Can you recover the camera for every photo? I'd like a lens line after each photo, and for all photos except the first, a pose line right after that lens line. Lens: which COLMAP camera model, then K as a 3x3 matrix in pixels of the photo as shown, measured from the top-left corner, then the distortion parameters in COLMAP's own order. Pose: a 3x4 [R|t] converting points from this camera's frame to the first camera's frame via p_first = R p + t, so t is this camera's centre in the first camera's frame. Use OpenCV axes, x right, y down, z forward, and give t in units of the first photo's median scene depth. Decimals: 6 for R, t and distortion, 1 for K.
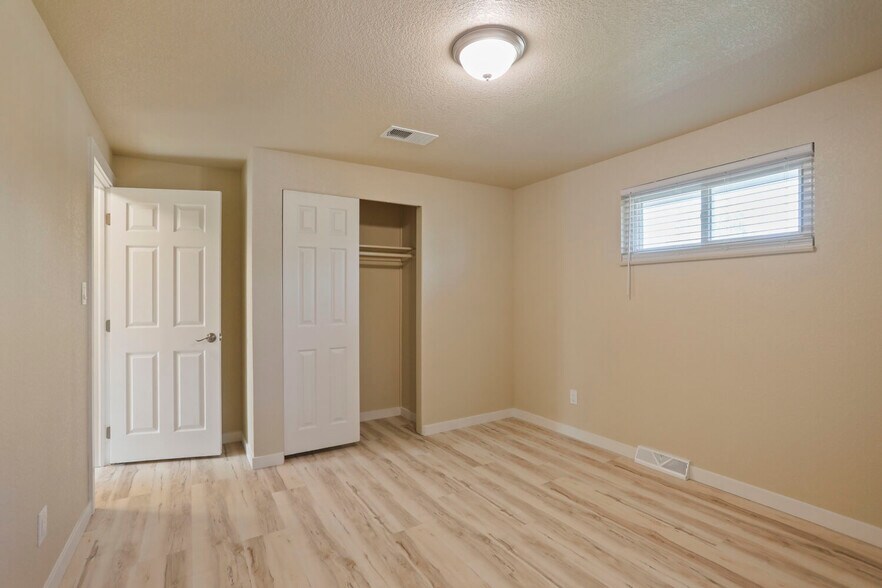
lens RADIAL K [[413.3, 0, 440.9], [0, 413.3, 285.8], [0, 0, 1]] dist [0.008771, 0.000805]
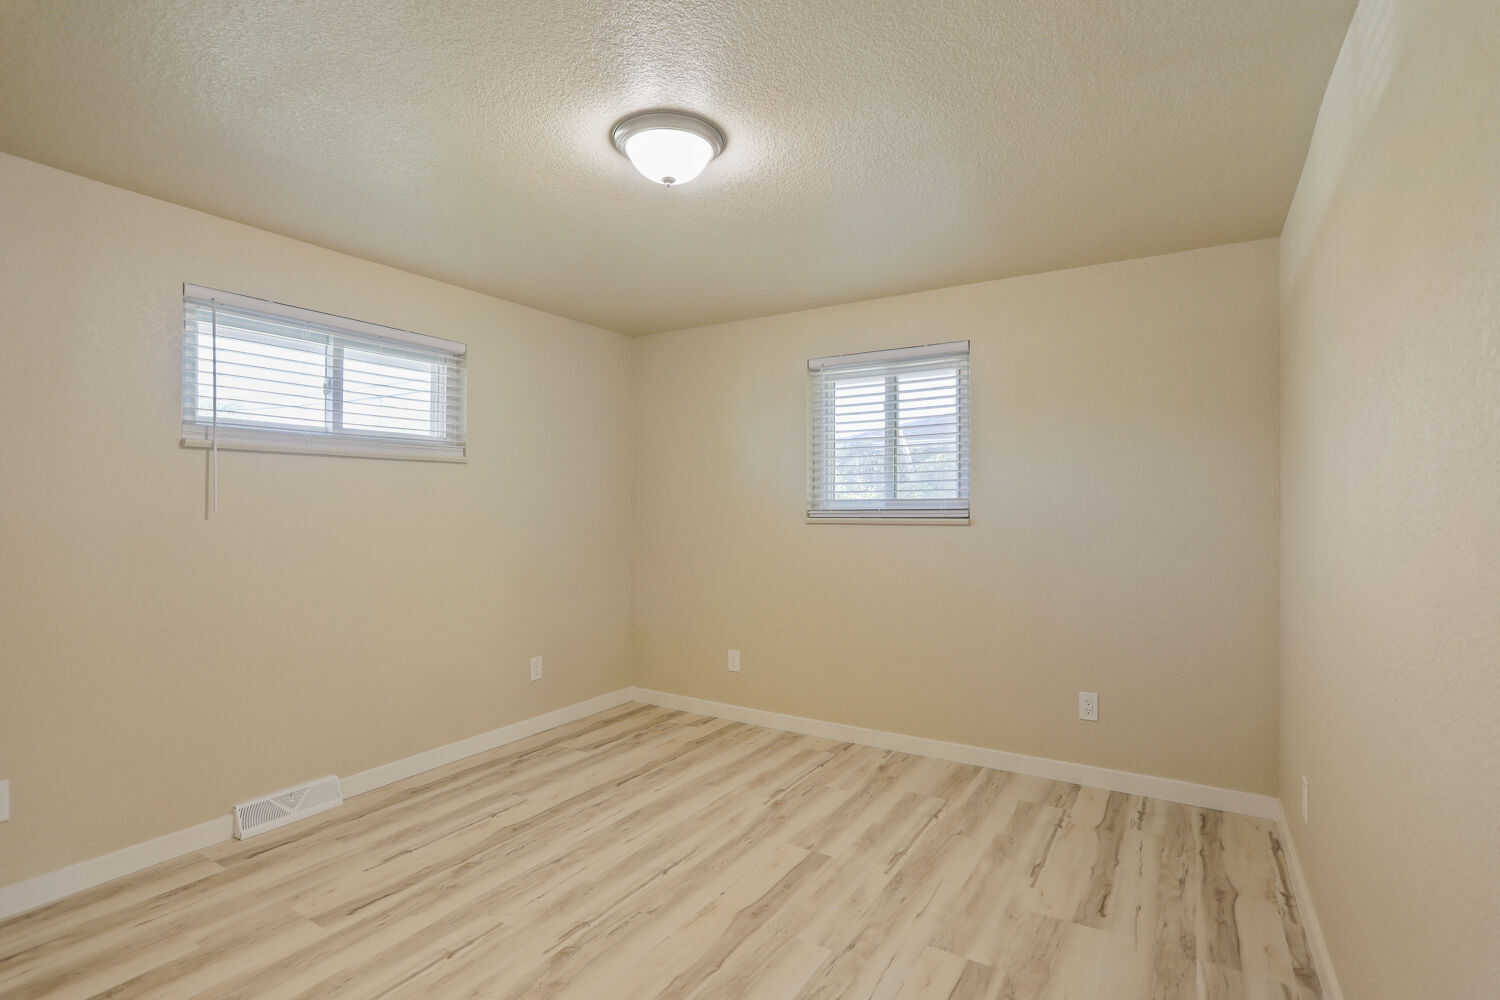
lens RADIAL K [[703.0, 0, 745.8], [0, 703.0, 500.9], [0, 0, 1]] dist [0.008771, 0.000805]
pose [[-0.411780, 0.016324, 0.911137, -0.711990], [-0.017503, 0.999513, -0.025818, 0.028165], [-0.911115, -0.026579, -0.411294, 0.987953]]
